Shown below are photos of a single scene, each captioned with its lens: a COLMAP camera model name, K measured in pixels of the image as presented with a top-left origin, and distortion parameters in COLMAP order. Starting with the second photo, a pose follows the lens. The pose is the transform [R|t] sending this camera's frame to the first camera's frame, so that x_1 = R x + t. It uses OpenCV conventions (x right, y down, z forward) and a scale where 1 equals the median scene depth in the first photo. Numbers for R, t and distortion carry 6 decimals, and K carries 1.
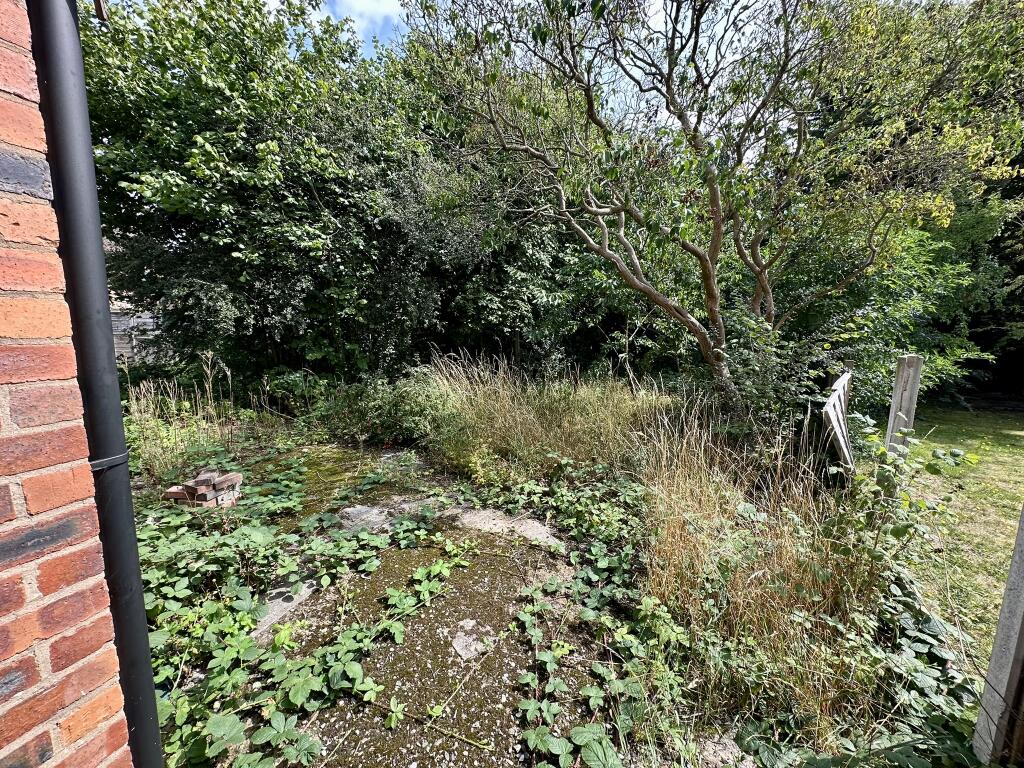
lens RADIAL K [[406.4, 0, 509.2], [0, 406.4, 382.5], [0, 0, 1]] dist [-0.001152, -0.000080]
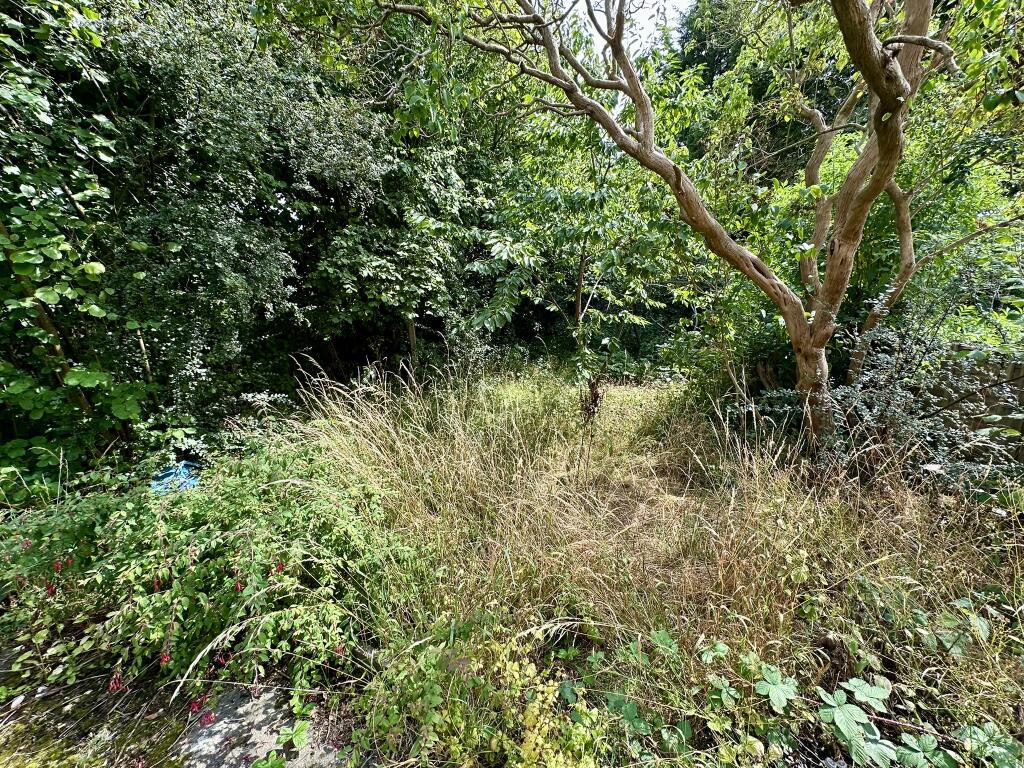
lens RADIAL K [[406.4, 0, 516.3], [0, 406.4, 389.4], [0, 0, 1]] dist [-0.001152, -0.000080]
pose [[0.927971, -0.128914, 0.349643, -0.097373], [0.107292, 0.990954, 0.080608, -0.051080], [-0.356872, -0.037288, 0.933409, 0.371356]]
